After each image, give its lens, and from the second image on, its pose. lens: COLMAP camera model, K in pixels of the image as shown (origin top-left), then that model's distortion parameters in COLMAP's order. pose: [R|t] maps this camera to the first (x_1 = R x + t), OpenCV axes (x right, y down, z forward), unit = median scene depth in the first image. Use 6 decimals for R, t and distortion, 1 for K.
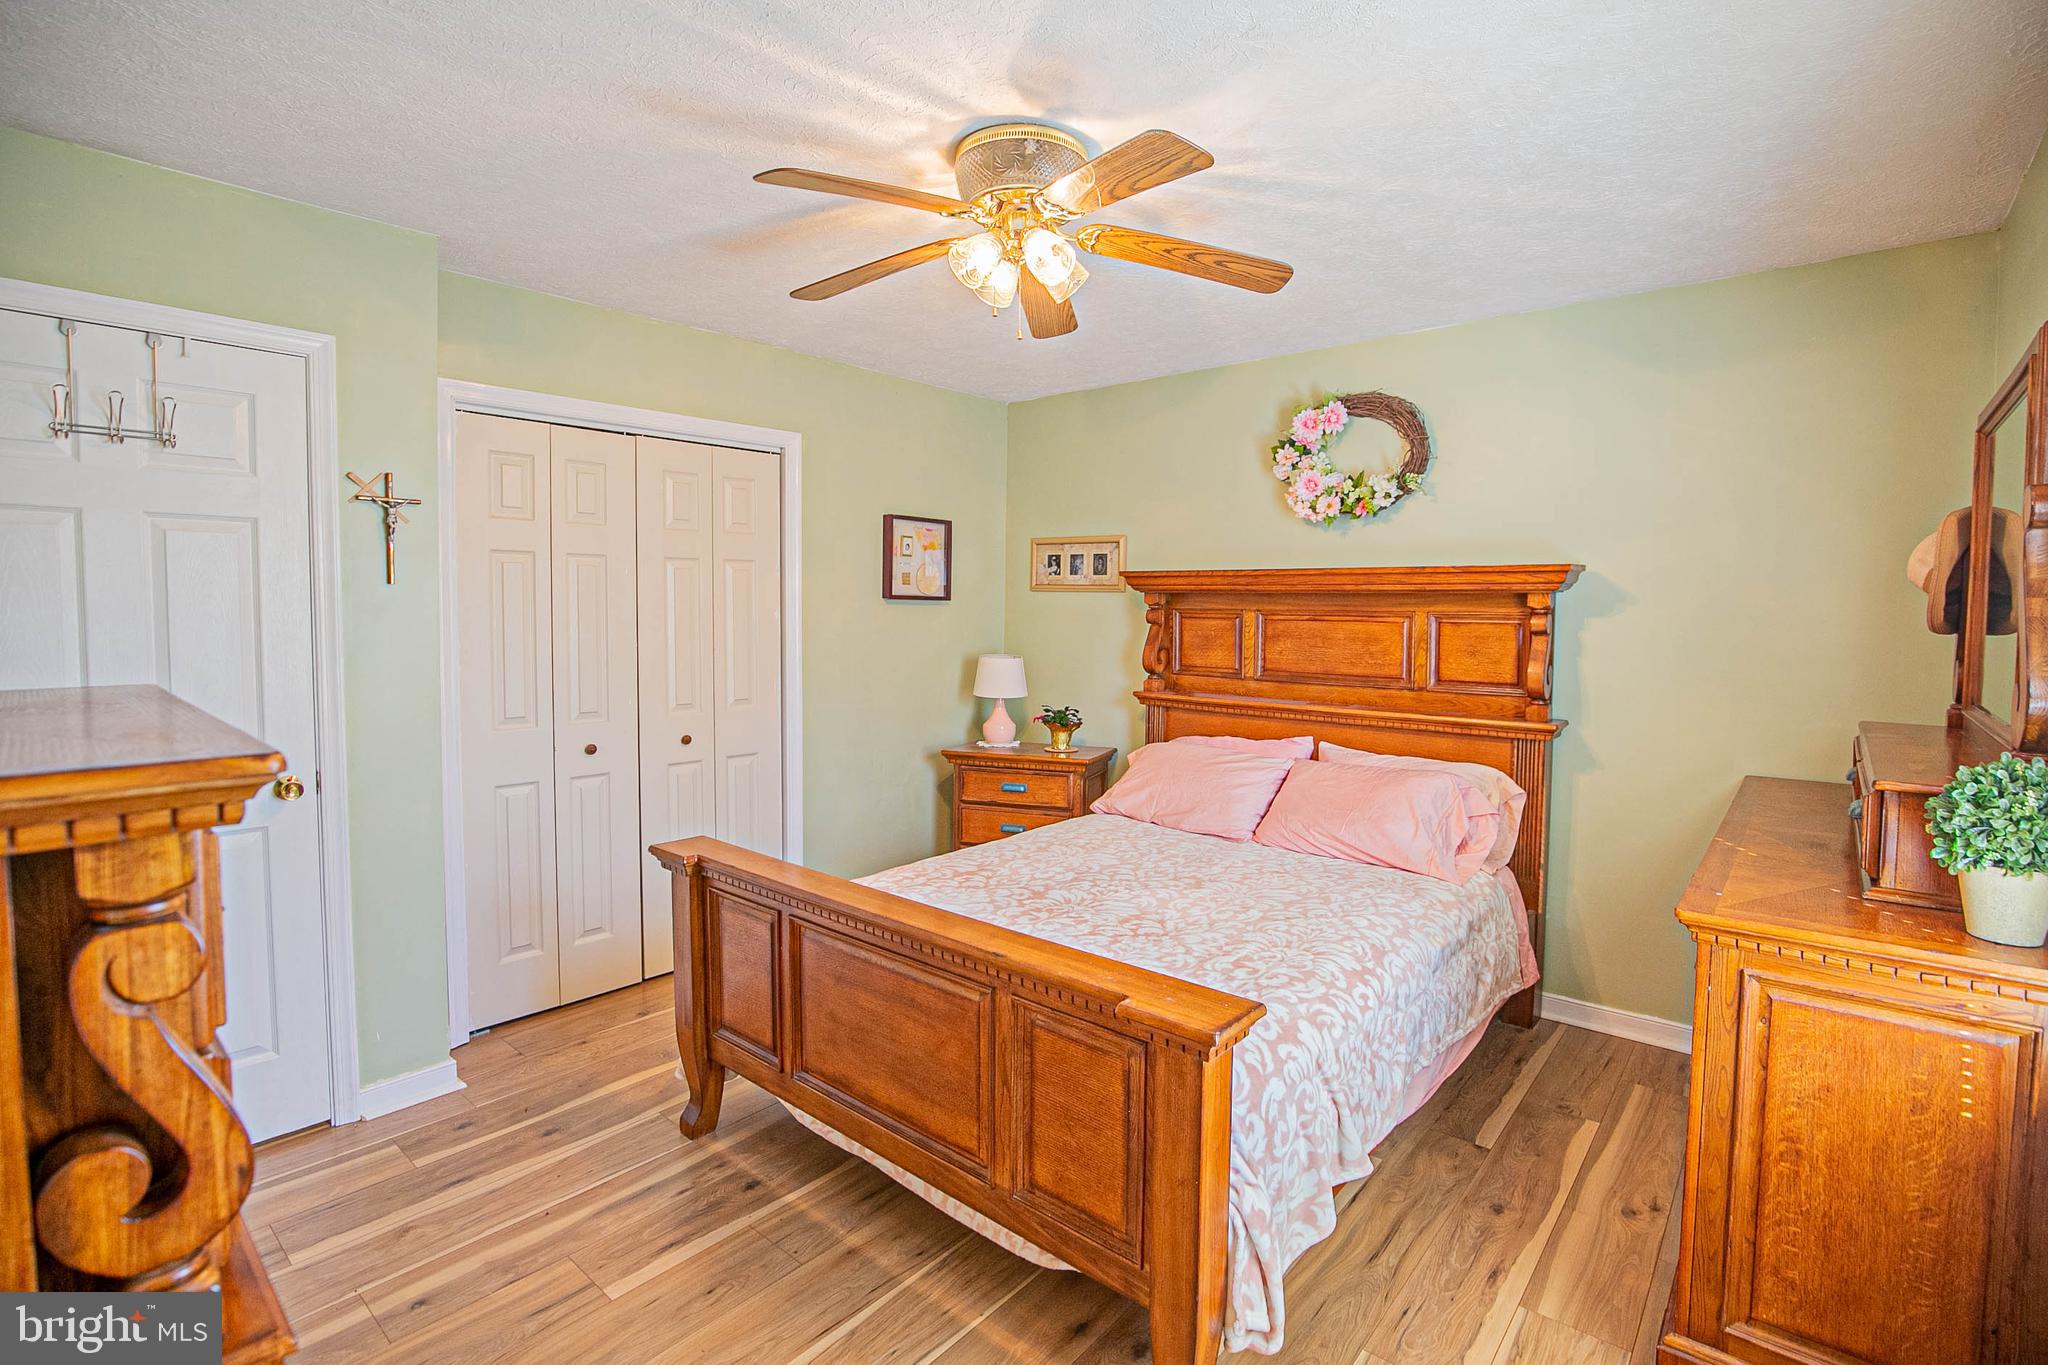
lens RADIAL K [[944.0, 0, 1020.1], [0, 944.0, 666.5], [0, 0, 1]] dist [0.003674, 0.000119]
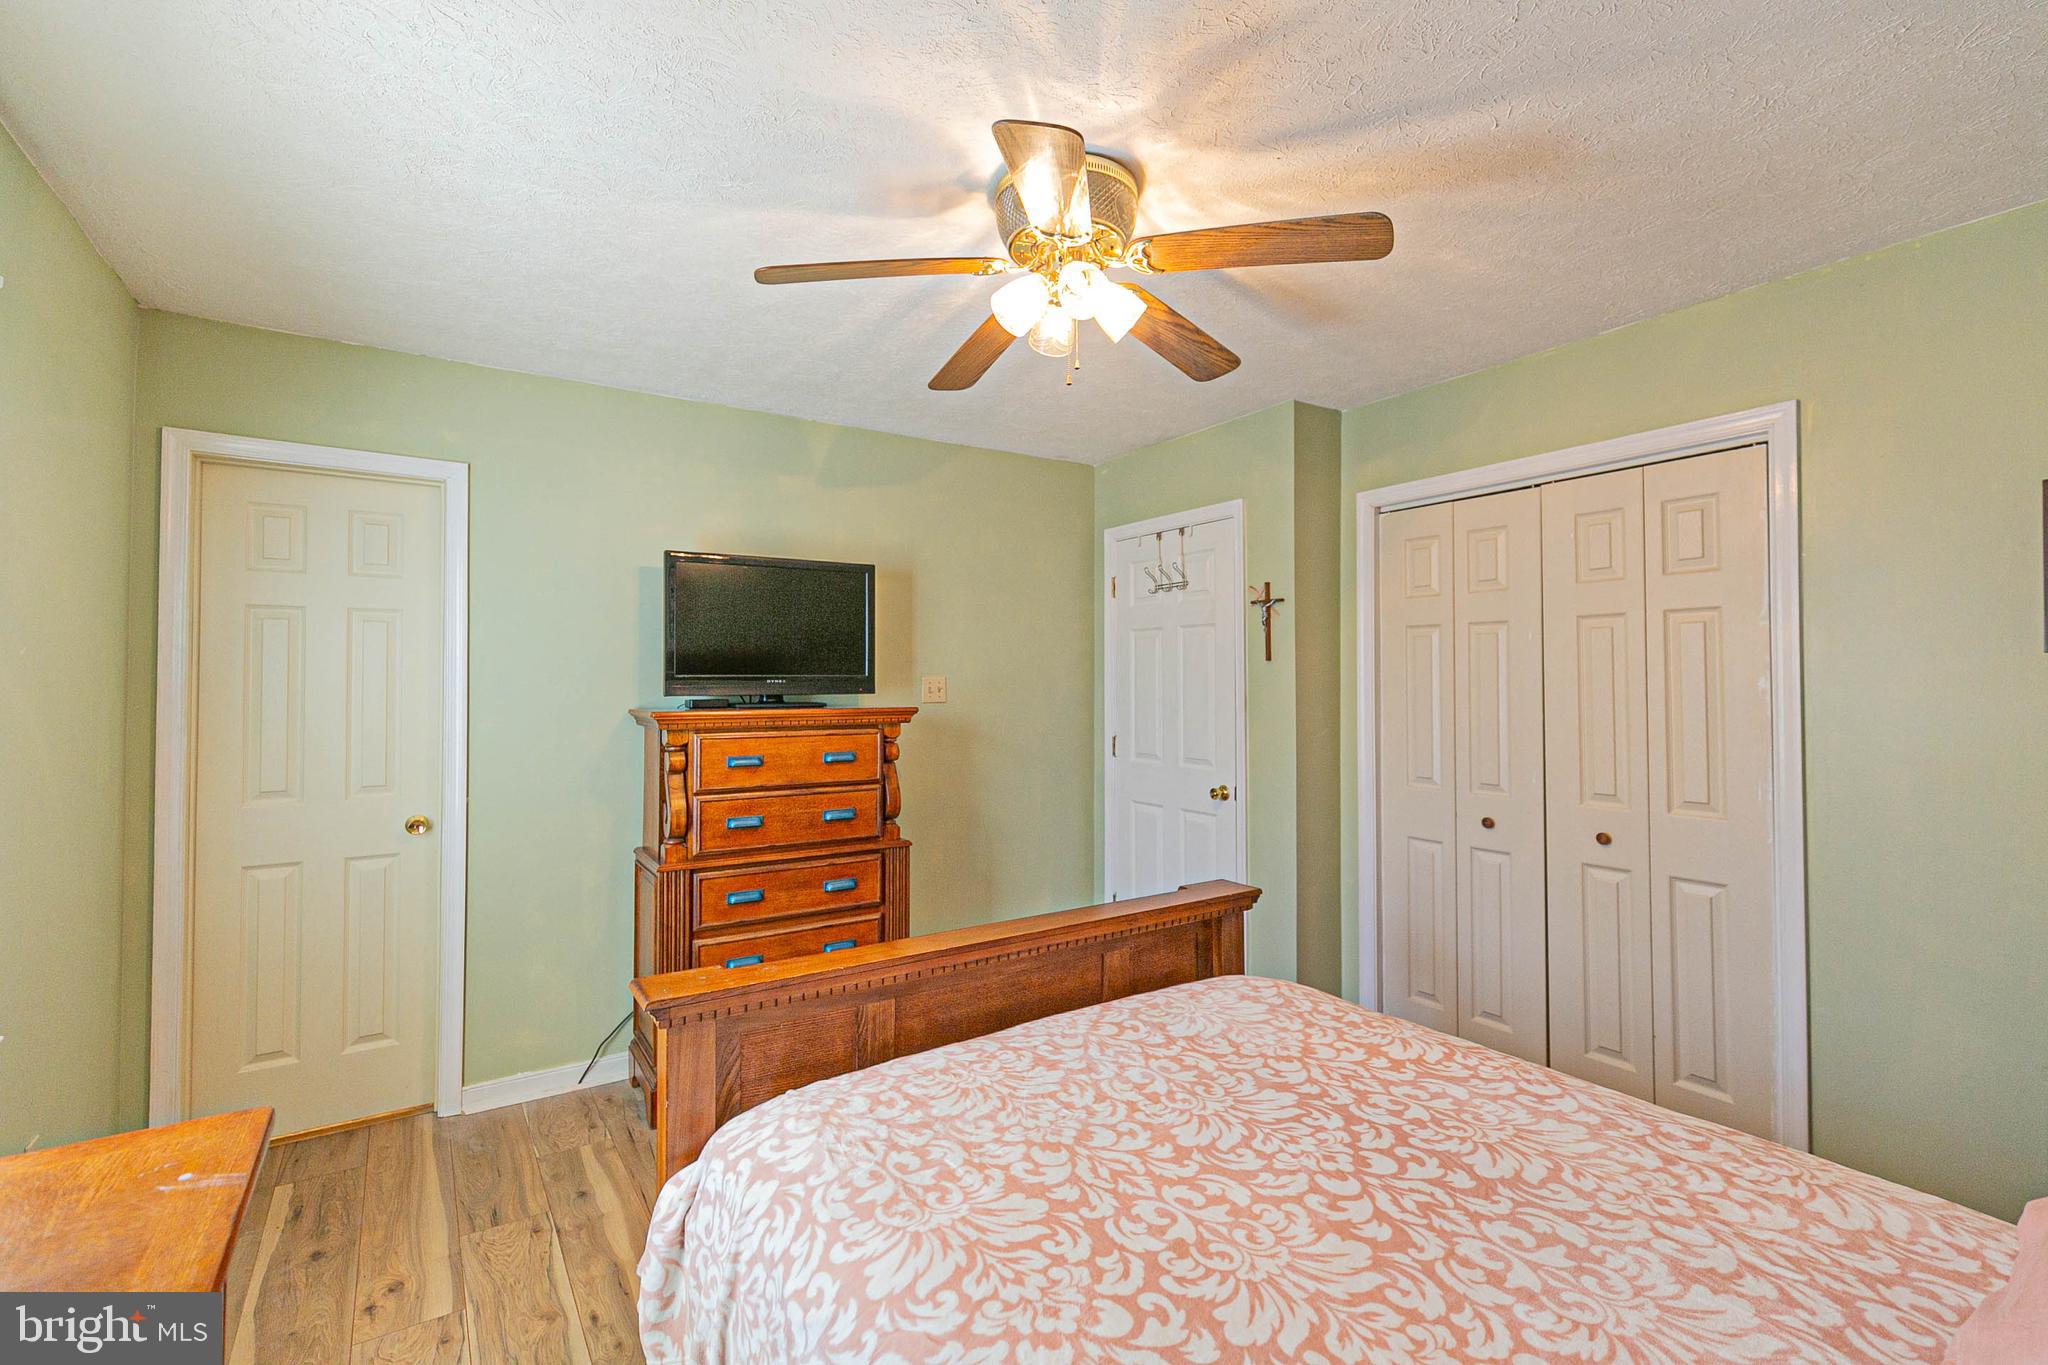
lens RADIAL K [[880.5, 0, 1023.2], [0, 880.5, 664.3], [0, 0, 1]] dist [0.027841, -0.014544]
pose [[-0.236029, -0.027049, -0.971369, 0.527450], [-0.061627, 0.998017, -0.012817, -0.031861], [0.969790, 0.056837, -0.237228, 0.730550]]
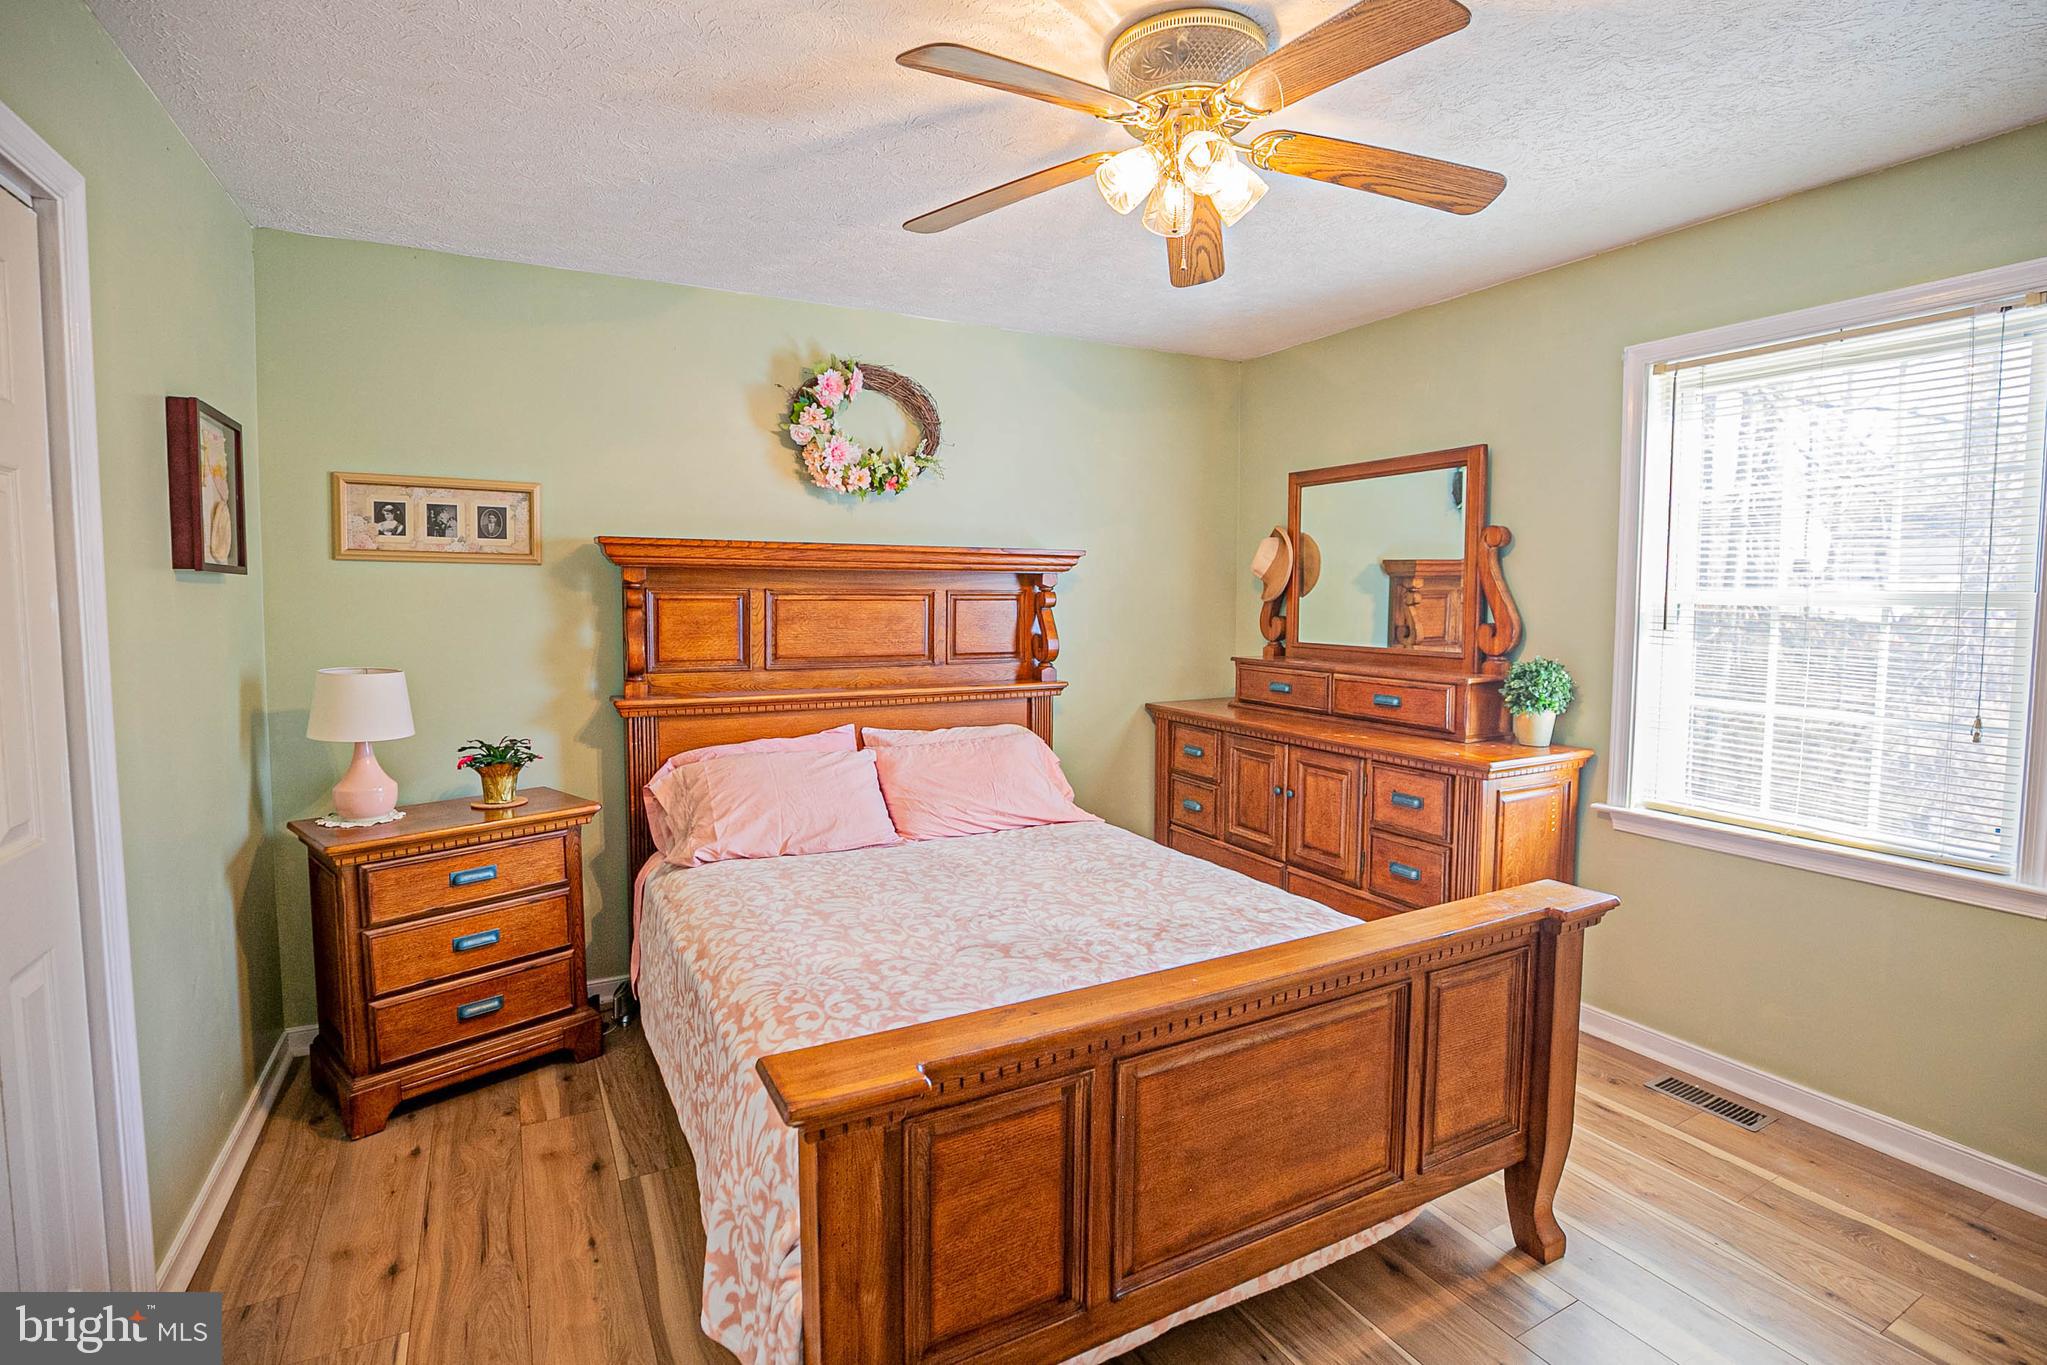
lens RADIAL K [[1006.0, 0, 972.1], [0, 1006.0, 668.1], [0, 0, 1]] dist [-0.017872, 0.000149]
pose [[0.365342, -0.076943, 0.927688, -0.578640], [0.060163, 0.996446, 0.058952, -0.033326], [-0.928927, 0.034275, 0.368673, 0.531683]]
